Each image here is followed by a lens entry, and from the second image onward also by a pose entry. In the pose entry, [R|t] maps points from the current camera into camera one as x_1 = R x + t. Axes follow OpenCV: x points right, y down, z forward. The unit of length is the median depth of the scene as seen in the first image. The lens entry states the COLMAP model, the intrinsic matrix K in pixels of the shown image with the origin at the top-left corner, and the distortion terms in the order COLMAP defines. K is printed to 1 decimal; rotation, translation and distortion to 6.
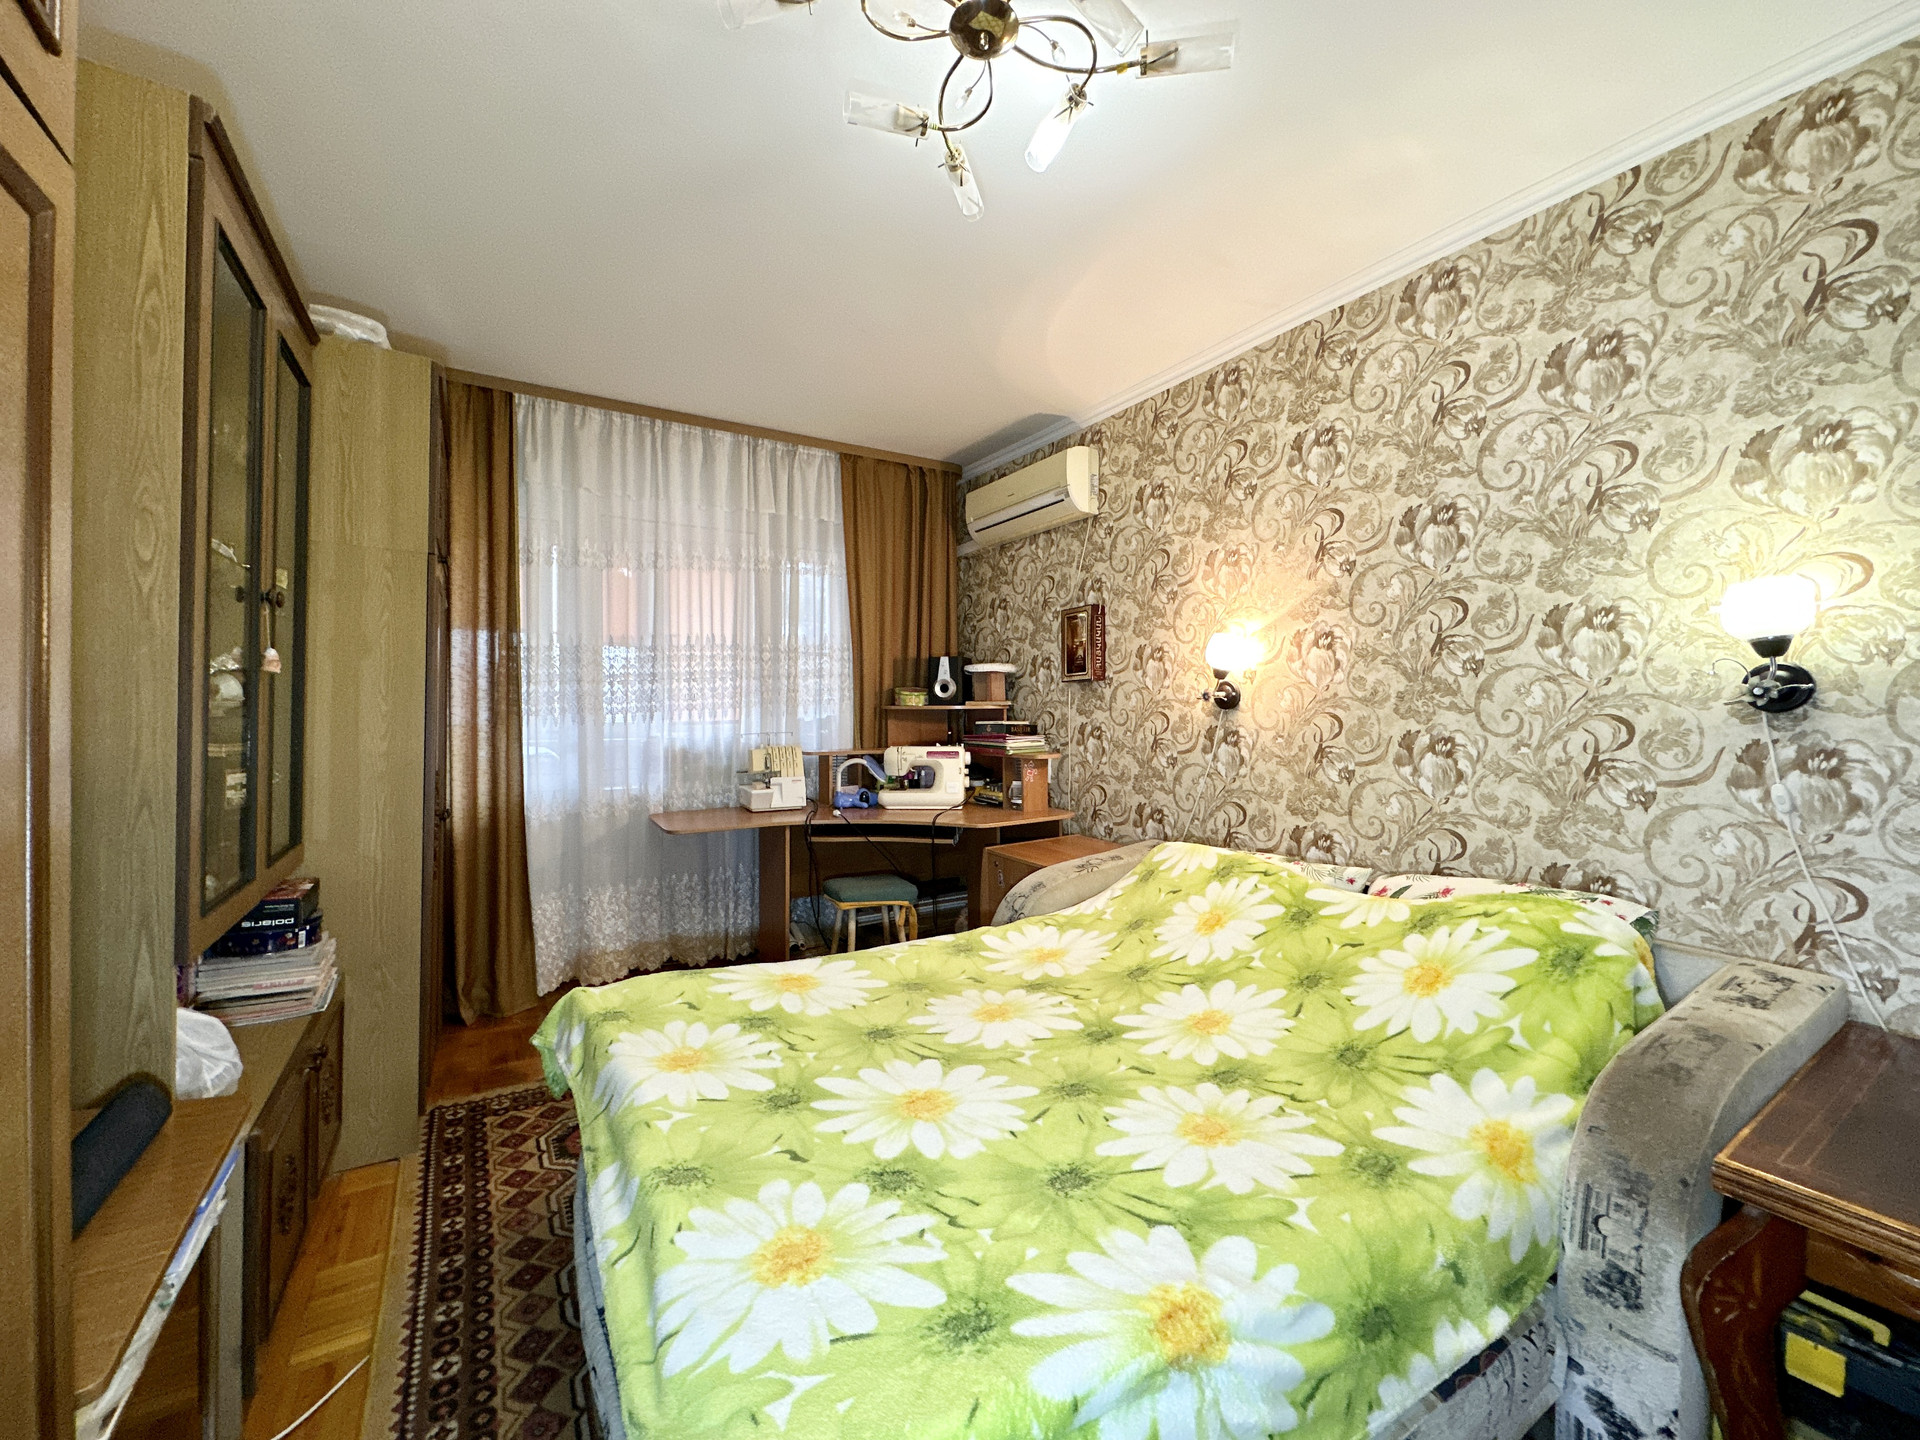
lens RADIAL K [[772.6, 0, 944.2], [0, 772.6, 725.5], [0, 0, 1]] dist [-0.000809, 0.000107]
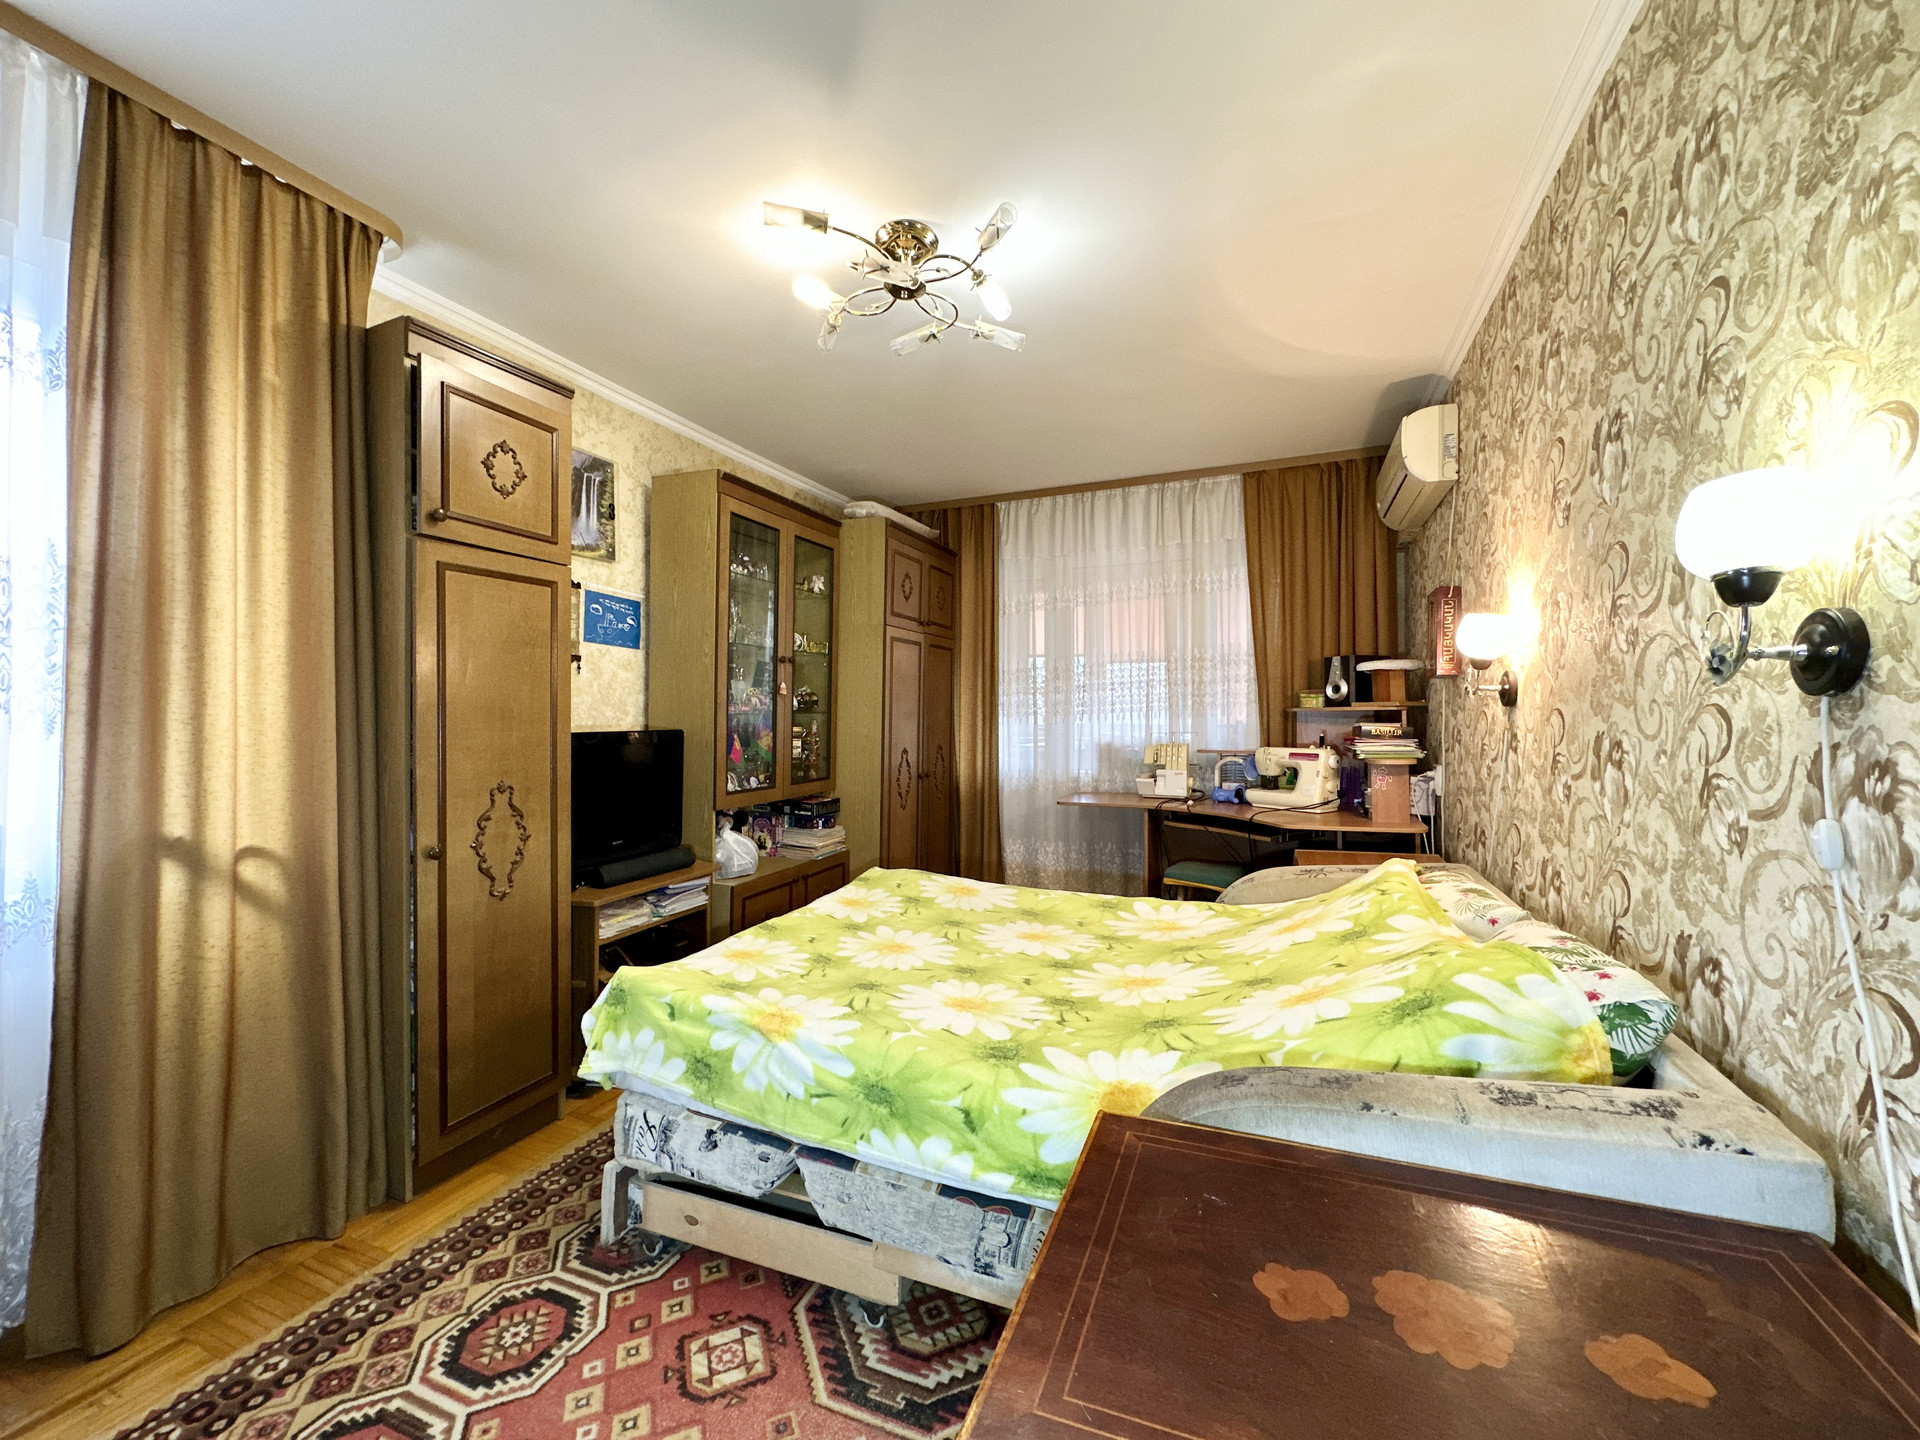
lens RADIAL K [[772.6, 0, 958.9], [0, 772.6, 730.1], [0, 0, 1]] dist [-0.000809, 0.000107]
pose [[0.578229, 0.011868, -0.815788, 0.886833], [-0.016147, 0.999865, 0.003101, 0.013197], [0.815715, 0.011379, 0.578342, 0.101537]]
